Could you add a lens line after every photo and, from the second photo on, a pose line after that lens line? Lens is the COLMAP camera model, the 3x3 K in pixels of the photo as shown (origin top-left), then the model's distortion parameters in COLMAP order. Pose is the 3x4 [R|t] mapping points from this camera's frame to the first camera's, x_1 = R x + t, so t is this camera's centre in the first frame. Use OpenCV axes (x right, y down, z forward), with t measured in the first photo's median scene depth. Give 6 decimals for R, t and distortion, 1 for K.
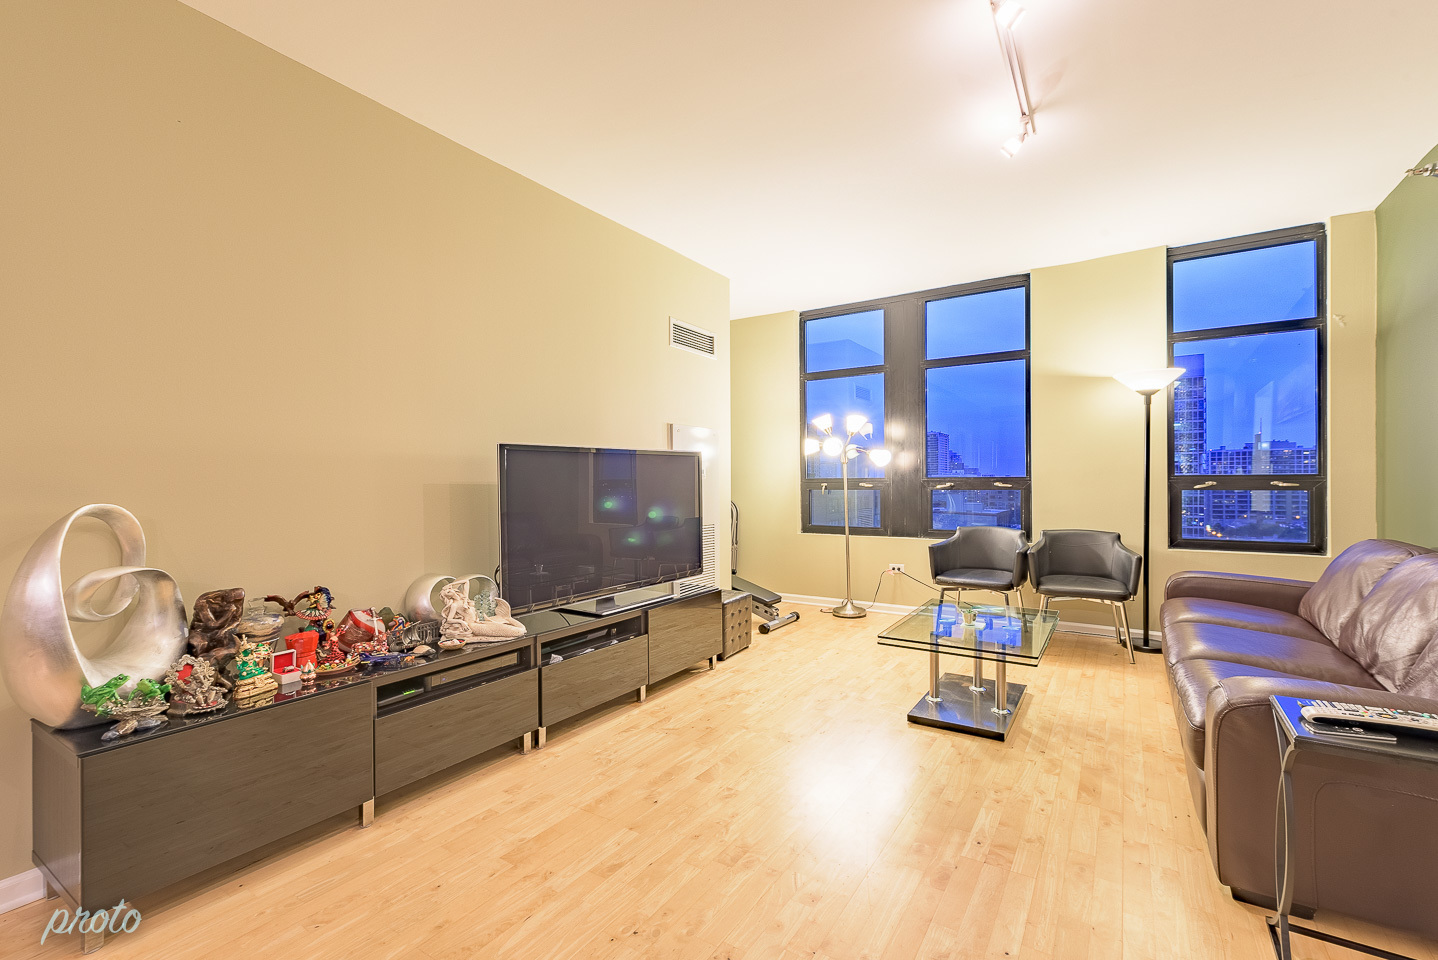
lens RADIAL K [[594.5, 0, 719.0], [0, 594.5, 480.0], [0, 0, 1]] dist [-0.001351, -0.000125]
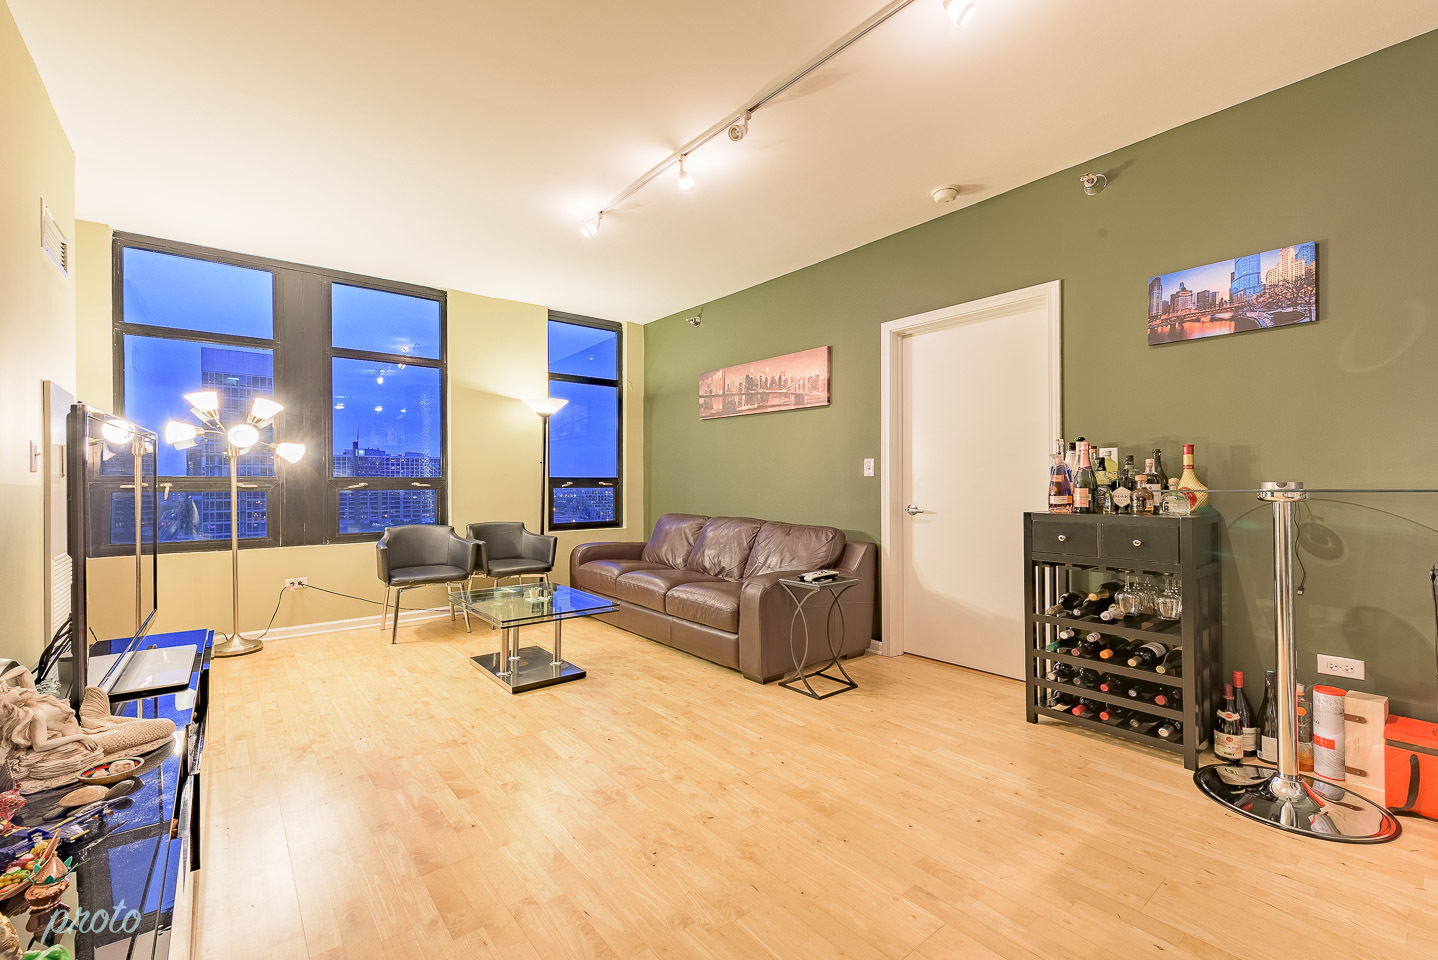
lens RADIAL K [[593.3, 0, 749.5], [0, 593.3, 481.0], [0, 0, 1]] dist [0.006817, -0.000221]
pose [[0.320934, 0.005087, 0.947088, -0.403013], [-0.003207, 0.999986, -0.004285, 0.004613], [-0.947096, -0.001662, 0.320946, 0.142836]]
